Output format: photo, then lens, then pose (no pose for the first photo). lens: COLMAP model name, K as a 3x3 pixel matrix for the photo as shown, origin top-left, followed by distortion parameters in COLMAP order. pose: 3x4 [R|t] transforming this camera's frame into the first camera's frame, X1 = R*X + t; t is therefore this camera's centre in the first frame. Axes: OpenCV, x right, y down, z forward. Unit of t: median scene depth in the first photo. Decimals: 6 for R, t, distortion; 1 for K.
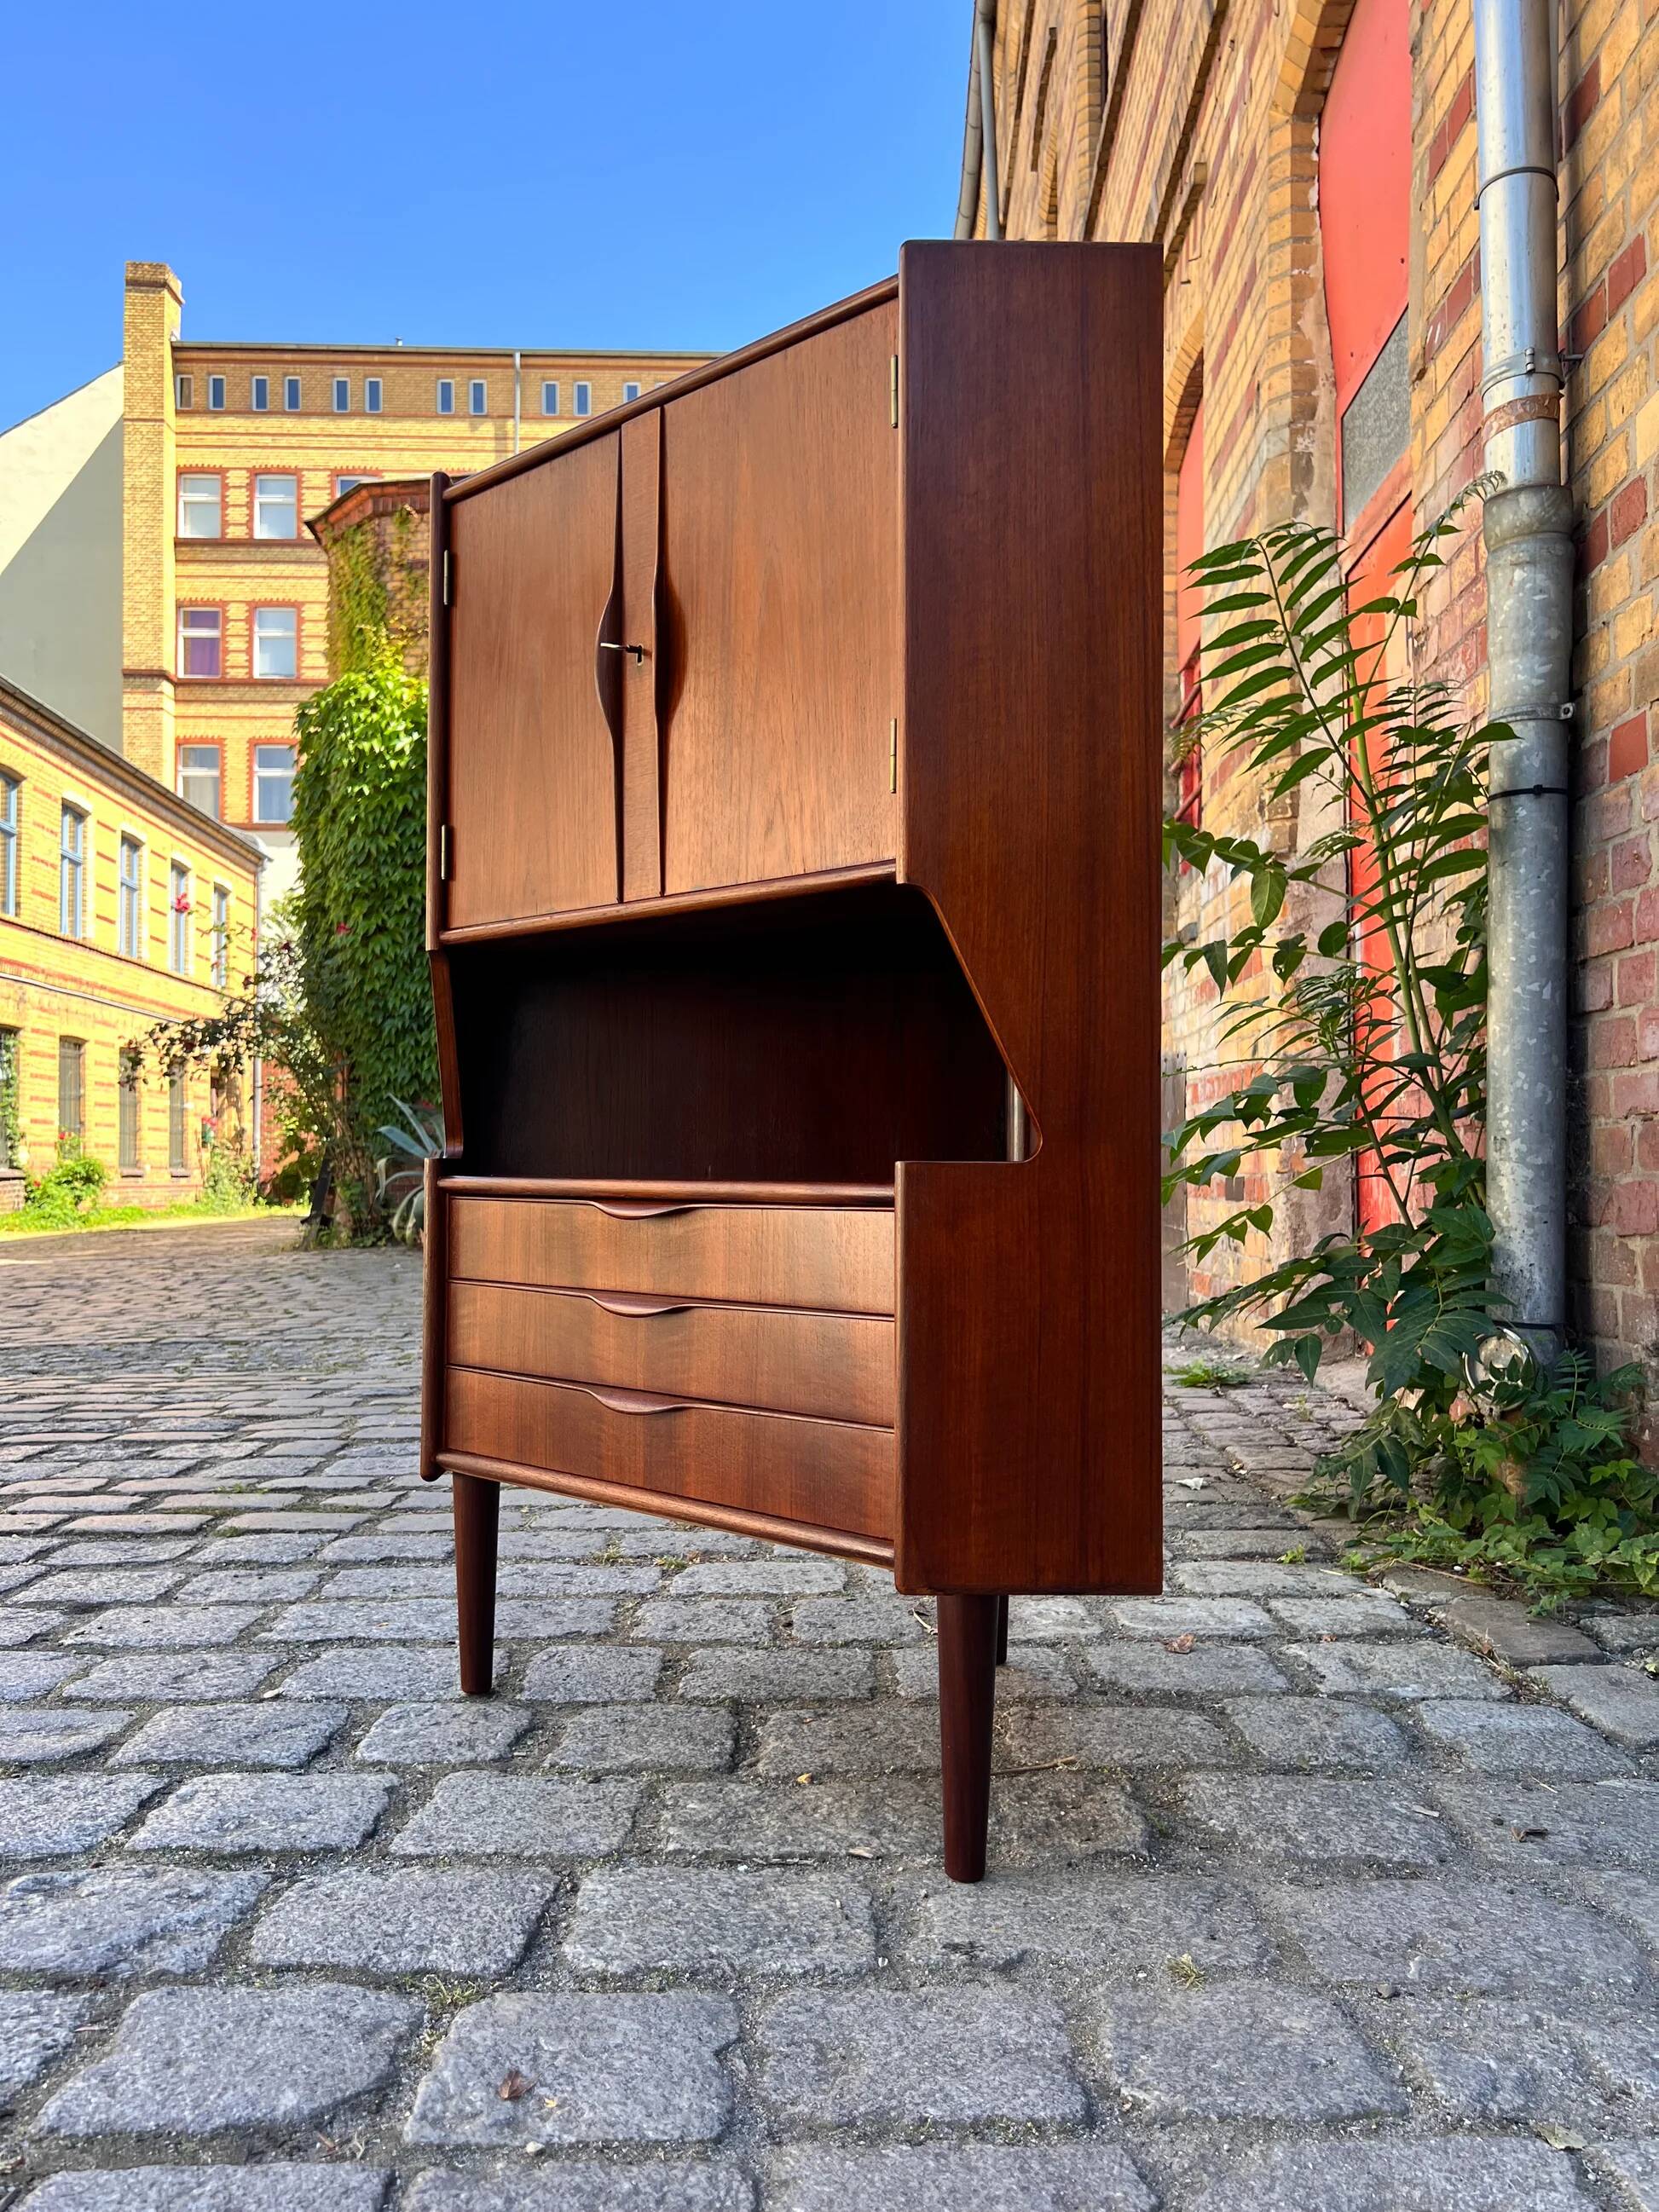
lens RADIAL K [[1656.8, 0, 822.5], [0, 1656.8, 1117.5], [0, 0, 1]] dist [0.042378, -0.047383]
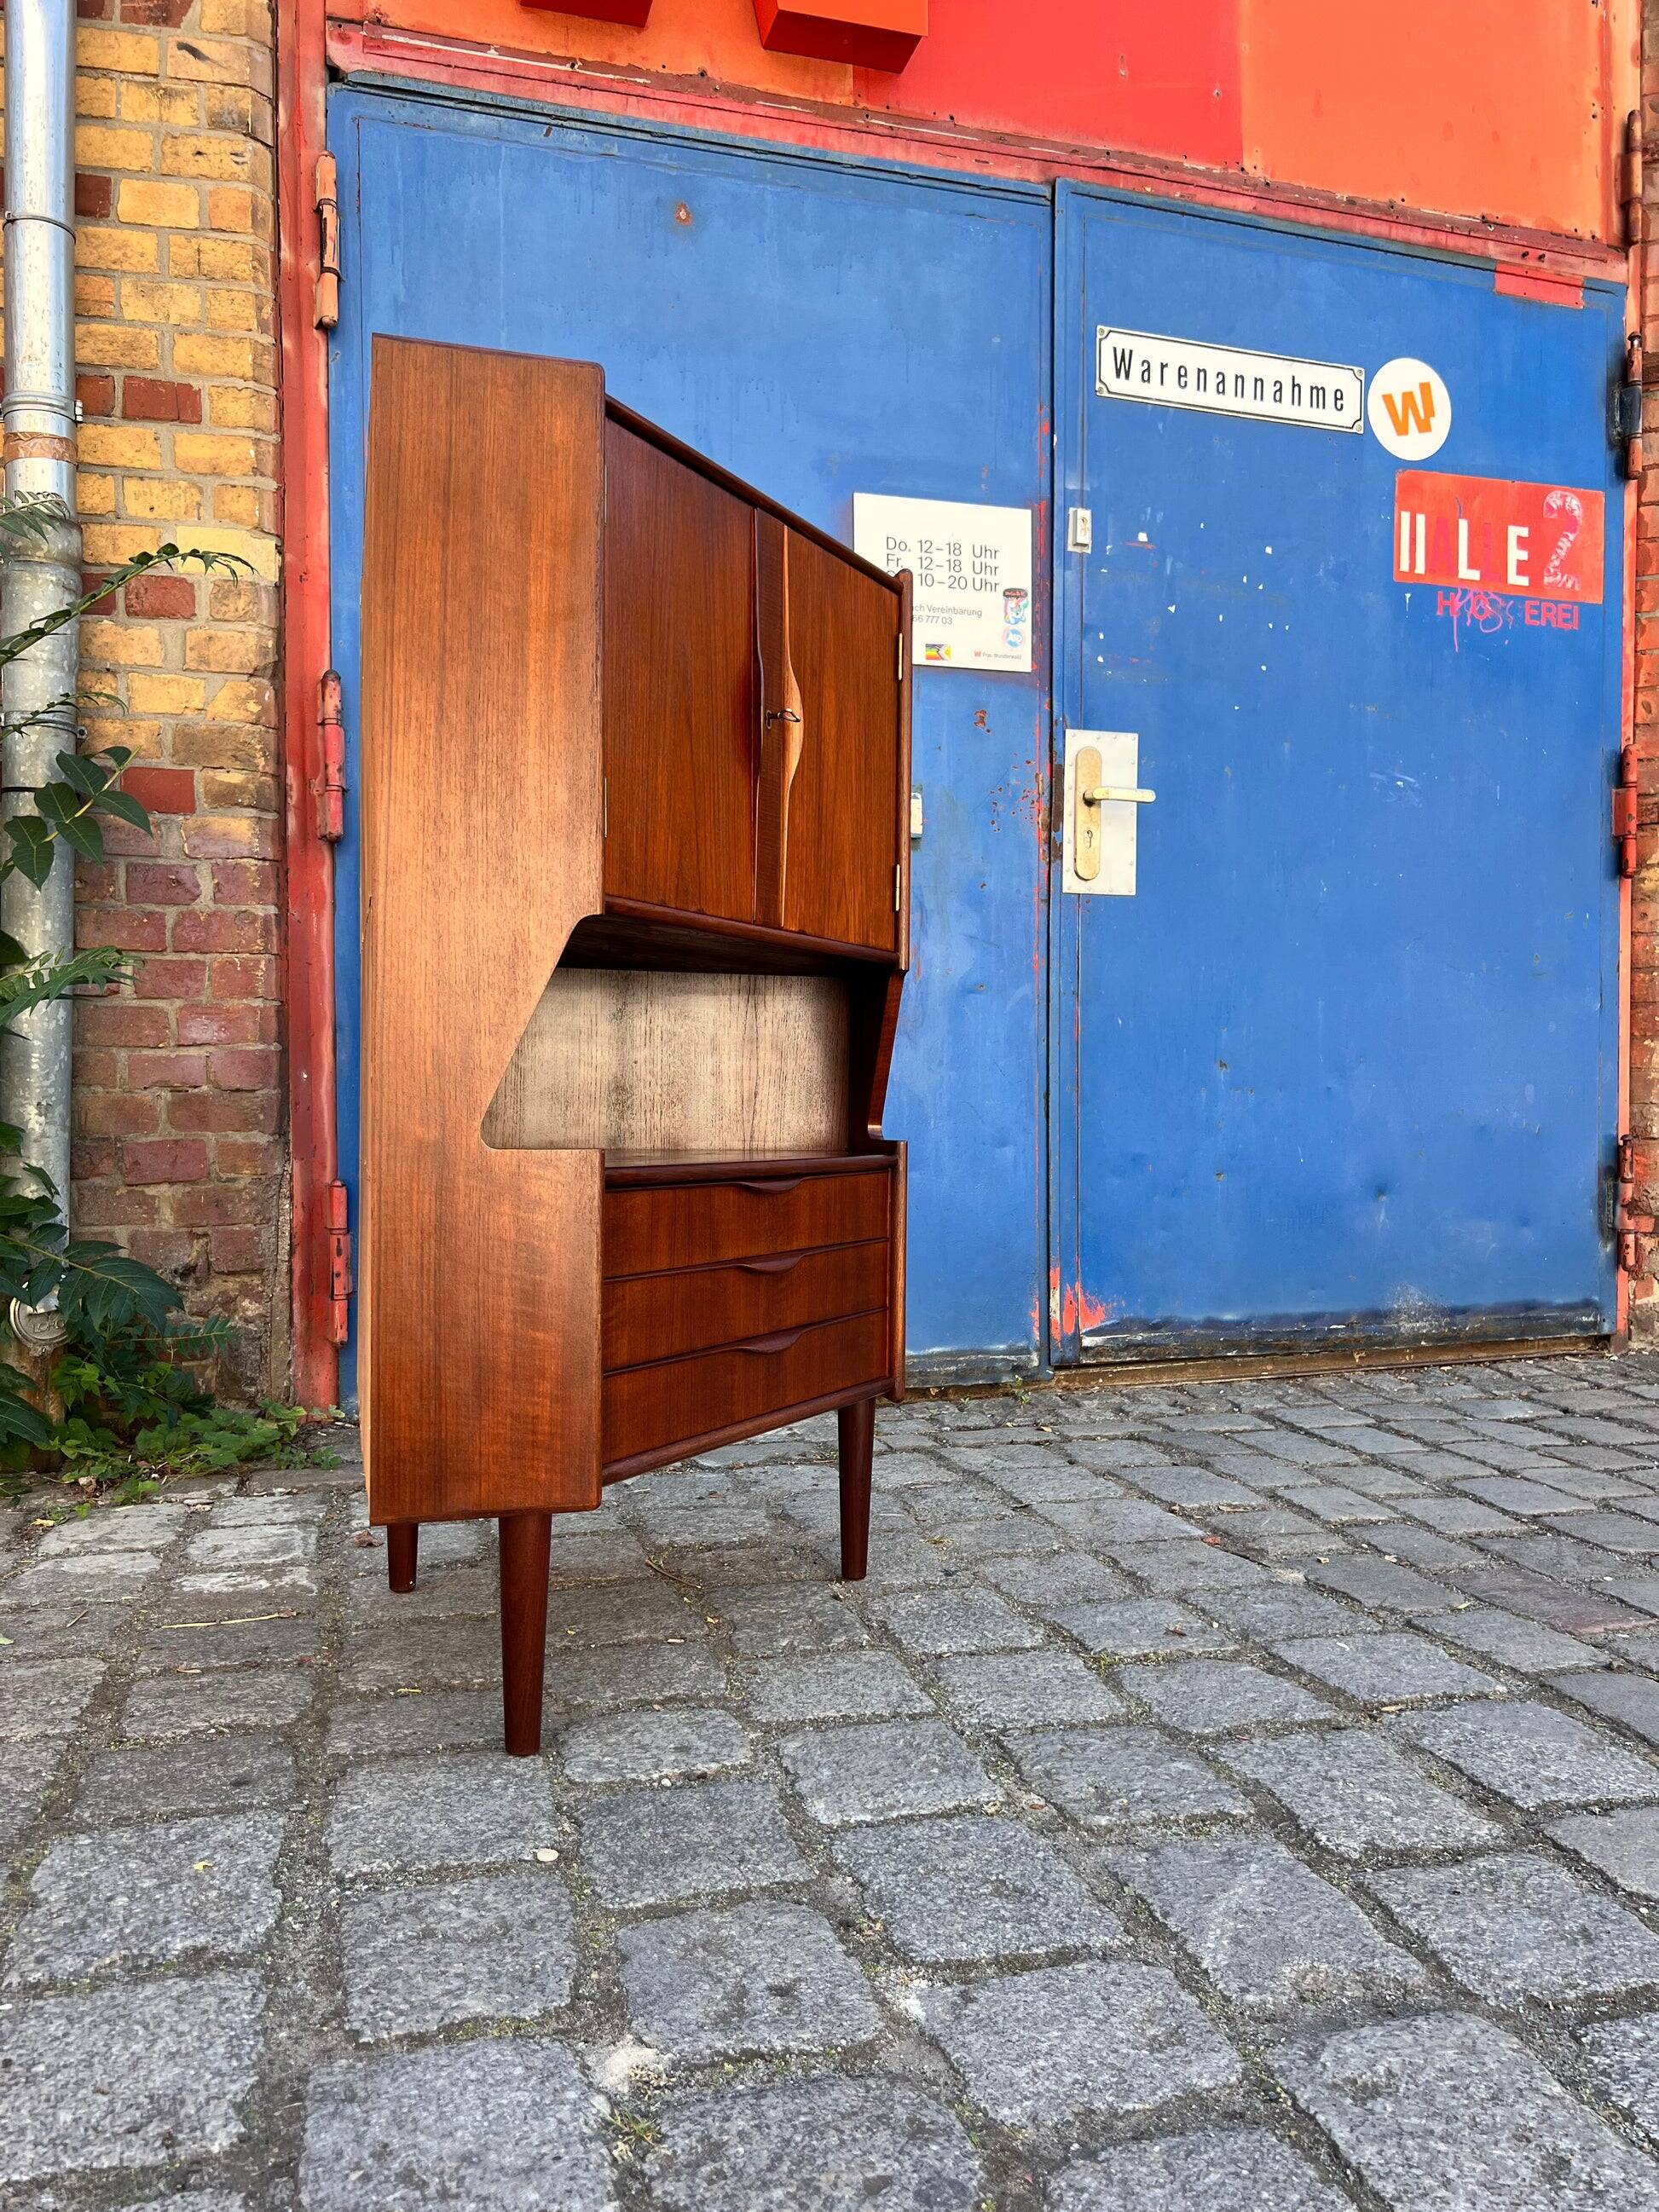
lens RADIAL K [[1662.5, 0, 826.1], [0, 1662.5, 1110.4], [0, 0, 1]] dist [0.031422, -0.032811]
pose [[-0.253611, -0.004732, 0.967295, -1.091673], [-0.033558, 0.999429, -0.003910, 0.005688], [-0.966724, -0.033452, -0.253625, 1.076960]]
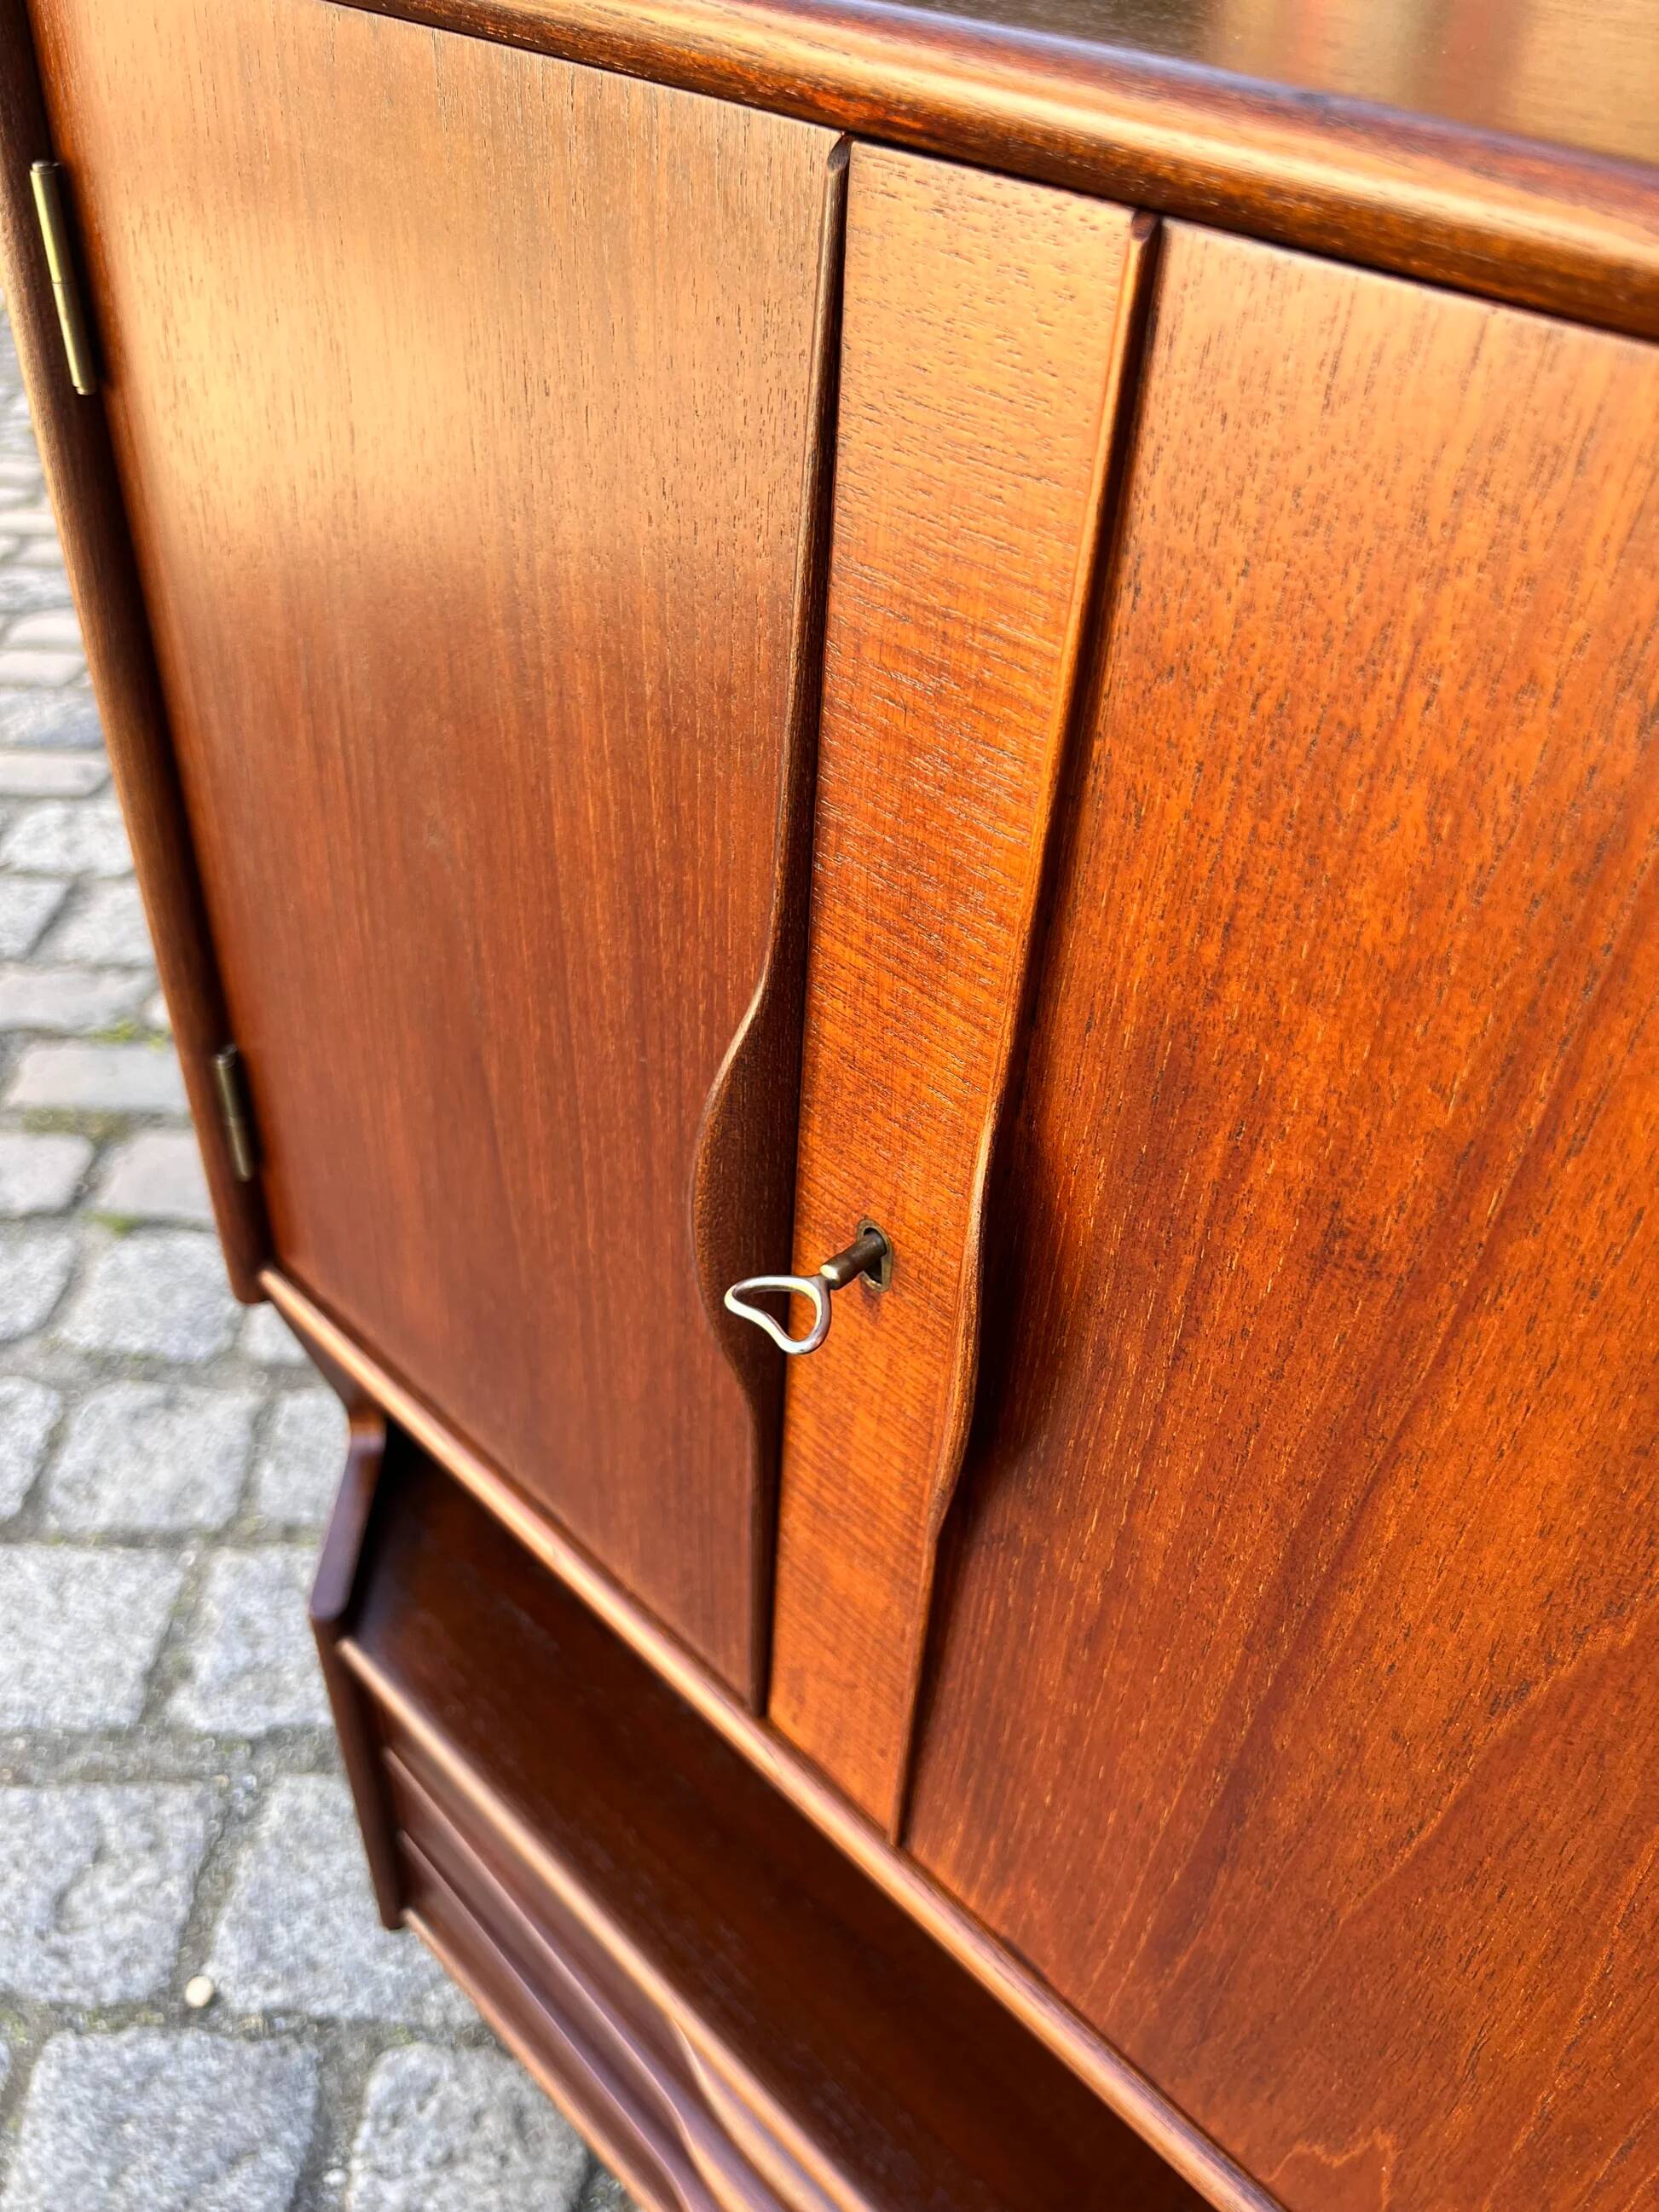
lens RADIAL K [[1701.5, 0, 836.7], [0, 1701.5, 1118.0], [0, 0, 1]] dist [-0.000248, -0.005189]
pose [[0.998379, 0.050241, 0.026745, -0.106421], [-0.055480, 0.754181, 0.654319, -0.392435], [0.012704, -0.654742, 0.755746, 0.708636]]
